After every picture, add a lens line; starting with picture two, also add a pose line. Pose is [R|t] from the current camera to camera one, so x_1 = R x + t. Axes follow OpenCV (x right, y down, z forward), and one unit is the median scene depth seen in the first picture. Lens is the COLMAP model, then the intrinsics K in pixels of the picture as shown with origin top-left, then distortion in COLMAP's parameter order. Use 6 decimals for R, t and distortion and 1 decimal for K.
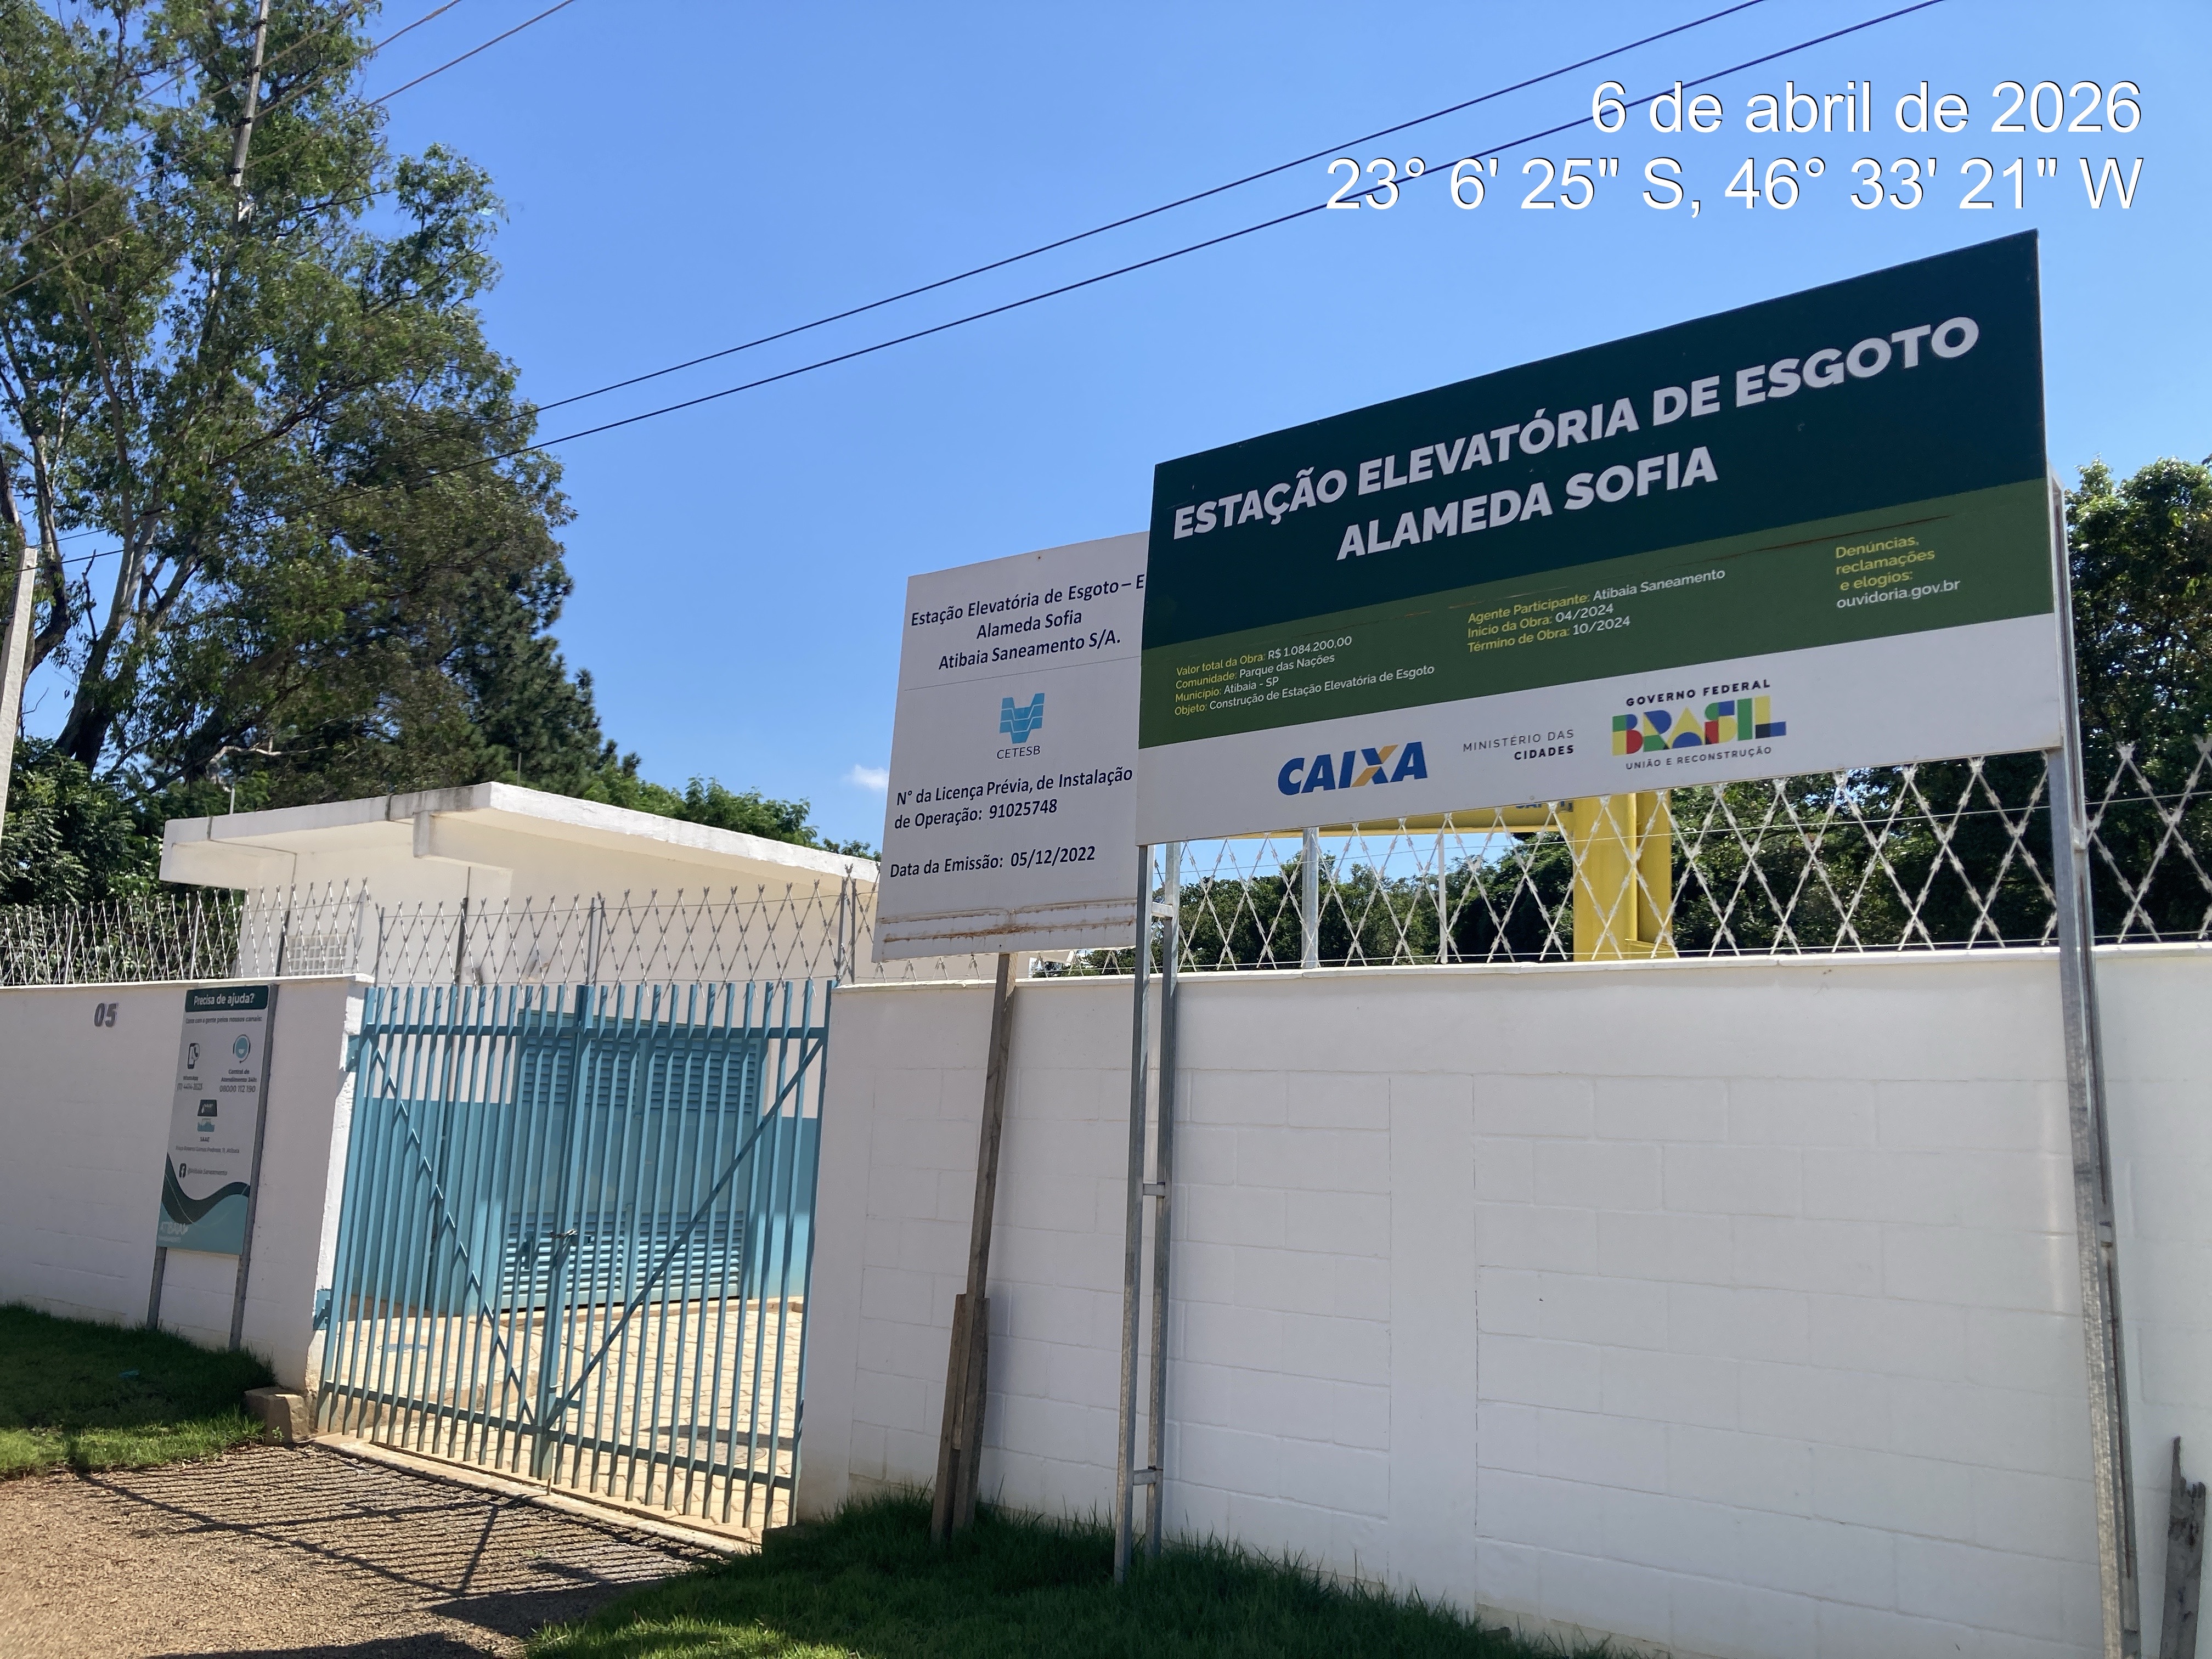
lens RADIAL K [[1838.1, 0, 1119.3], [0, 1838.1, 826.9], [0, 0, 1]] dist [0.067554, -0.092806]
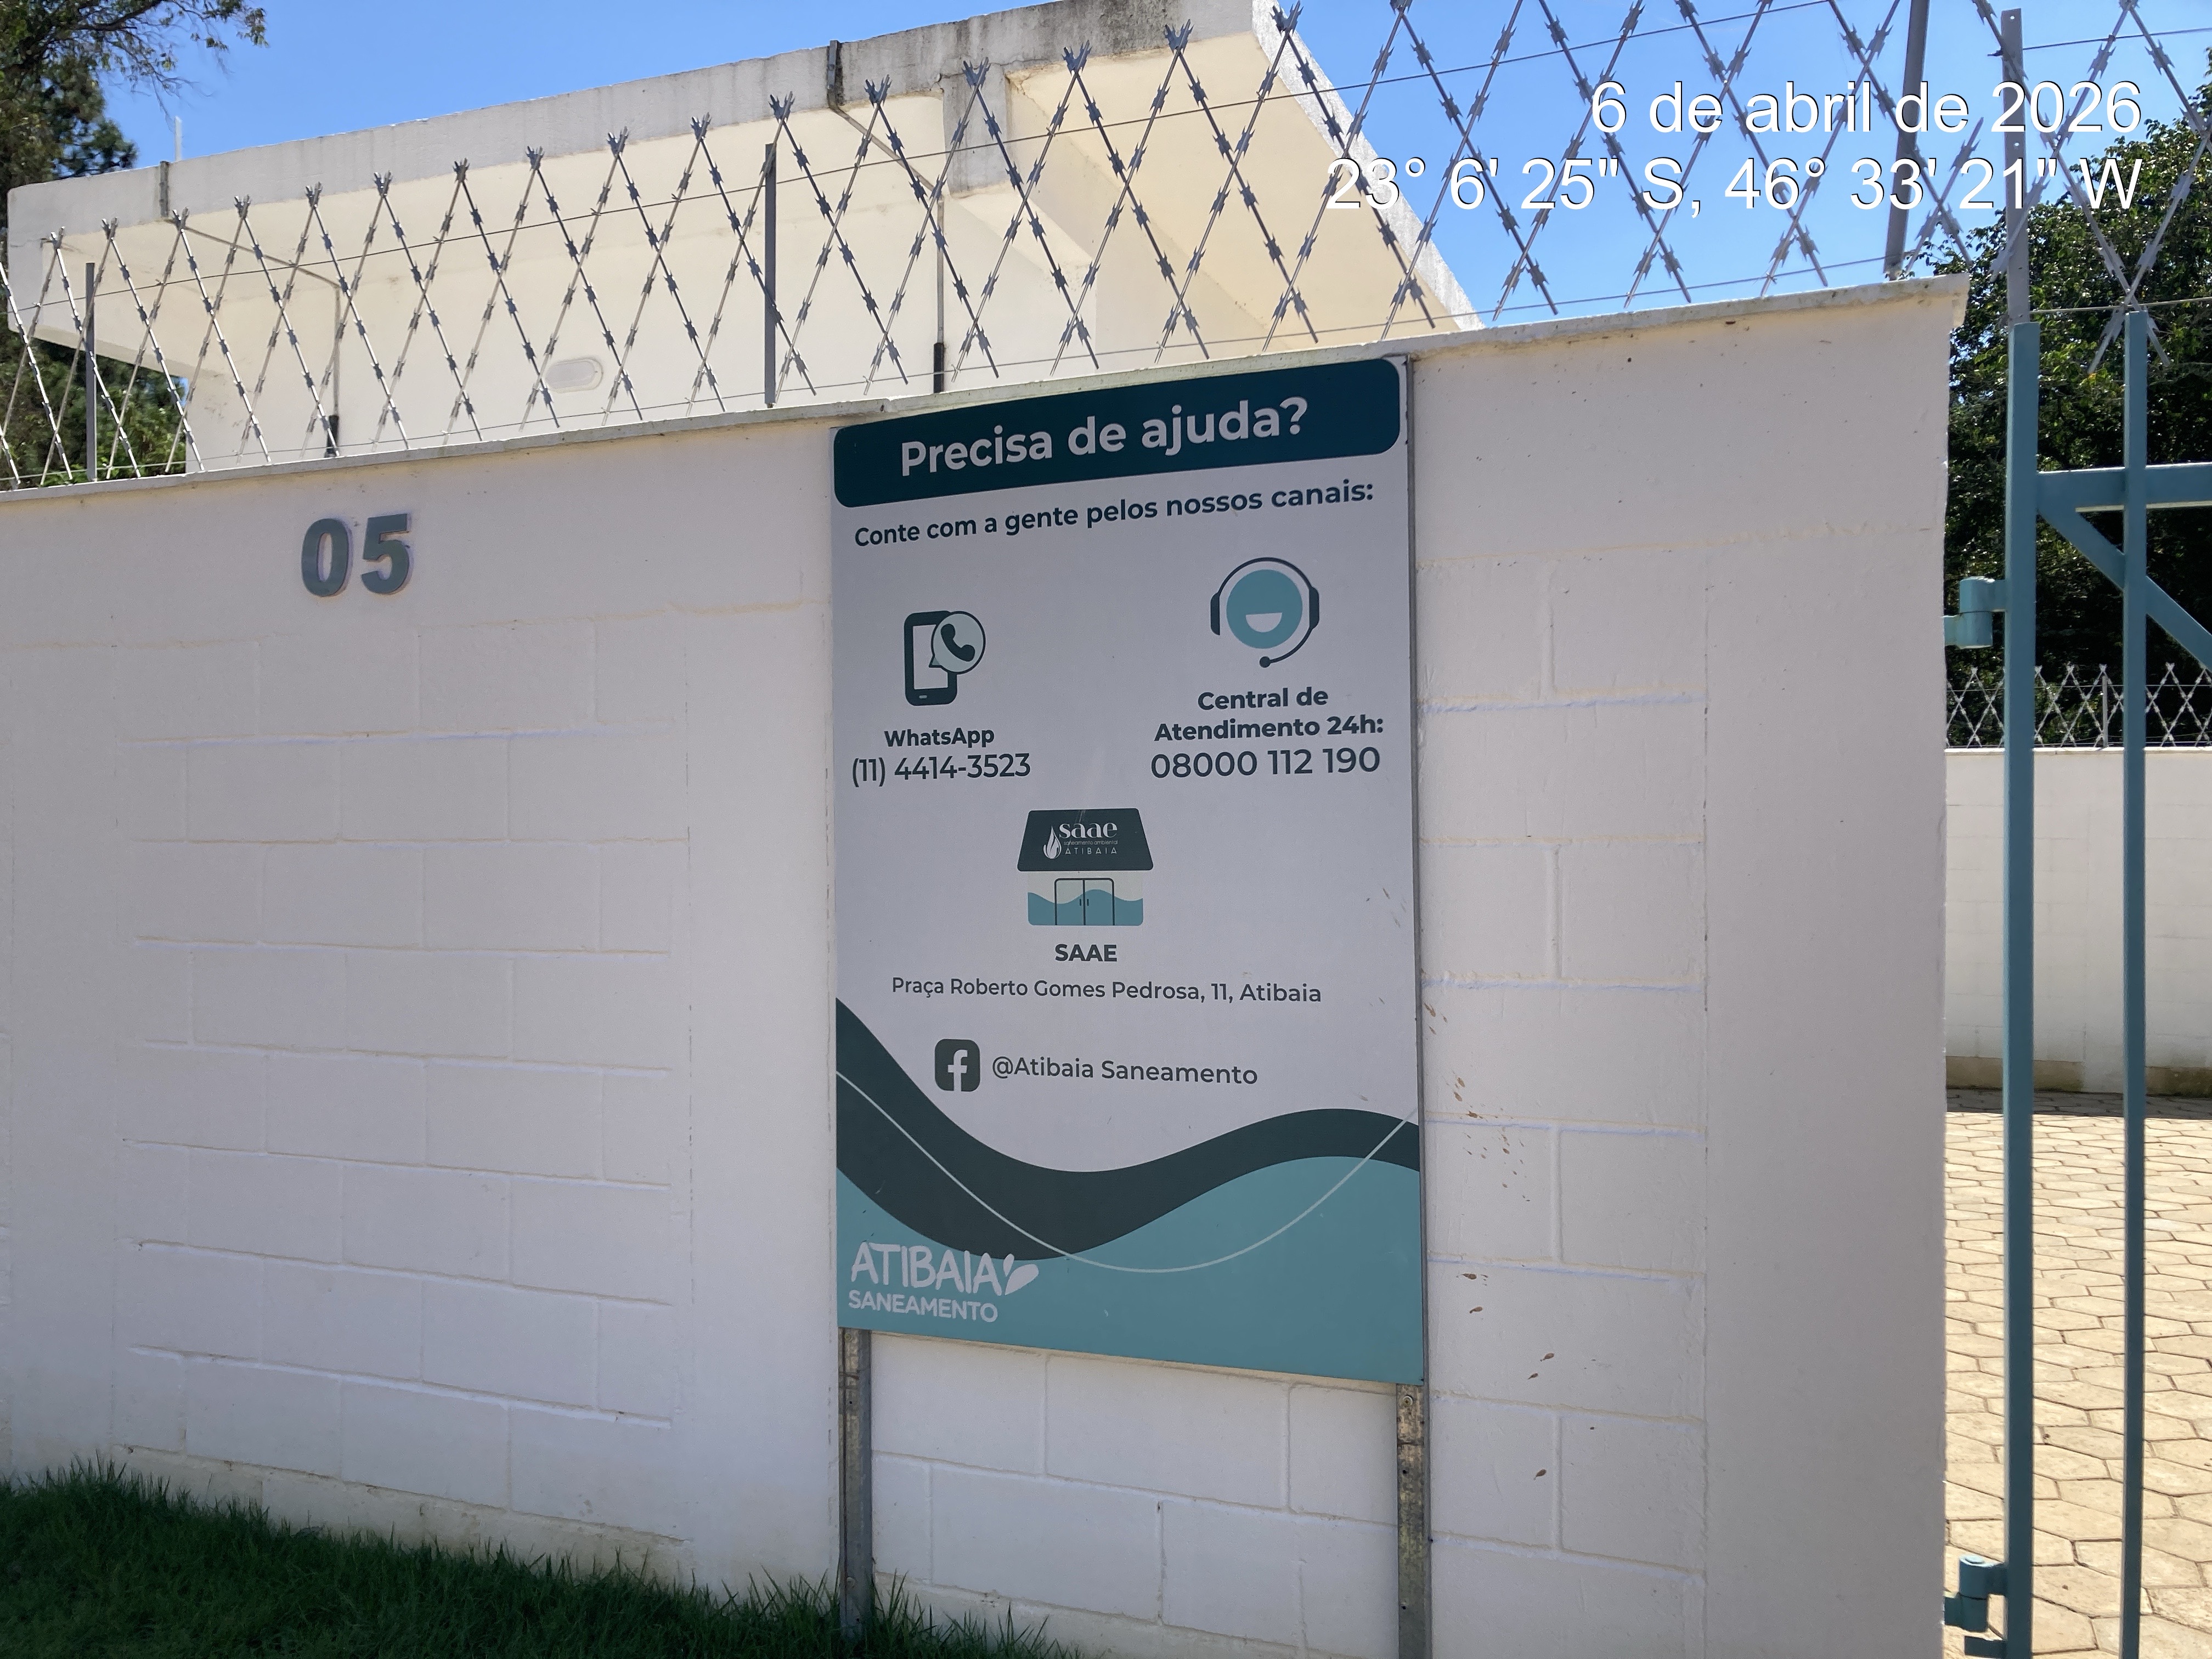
lens RADIAL K [[1838.1, 0, 1119.3], [0, 1838.1, 826.9], [0, 0, 1]] dist [0.067554, -0.092806]
pose [[0.969426, -0.040126, 0.242082, -0.541641], [0.001268, 0.987345, 0.158580, 0.105297], [-0.245382, -0.153425, 0.957209, 0.731417]]
